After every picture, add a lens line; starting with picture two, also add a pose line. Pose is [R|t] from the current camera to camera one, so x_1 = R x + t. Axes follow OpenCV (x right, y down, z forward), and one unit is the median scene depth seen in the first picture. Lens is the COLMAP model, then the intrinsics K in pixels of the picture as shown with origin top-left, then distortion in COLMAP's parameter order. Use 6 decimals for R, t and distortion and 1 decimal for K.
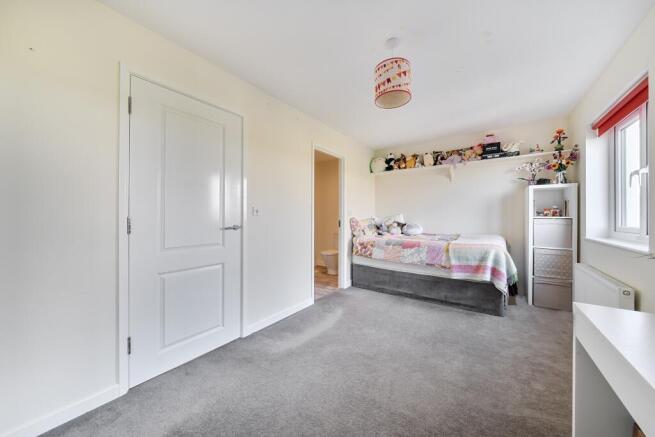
lens RADIAL K [[224.8, 0, 327.2], [0, 224.8, 215.9], [0, 0, 1]] dist [-0.000825, -0.000106]
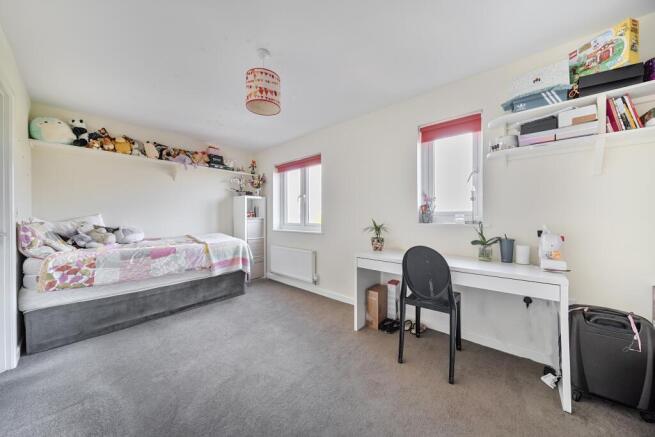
lens RADIAL K [[224.8, 0, 327.2], [0, 224.8, 215.9], [0, 0, 1]] dist [-0.000825, -0.000106]
pose [[0.086619, 0.002768, 0.996238, -0.409525], [0.002653, 0.999992, -0.003009, -0.001421], [-0.996238, 0.002904, 0.086611, 0.340288]]
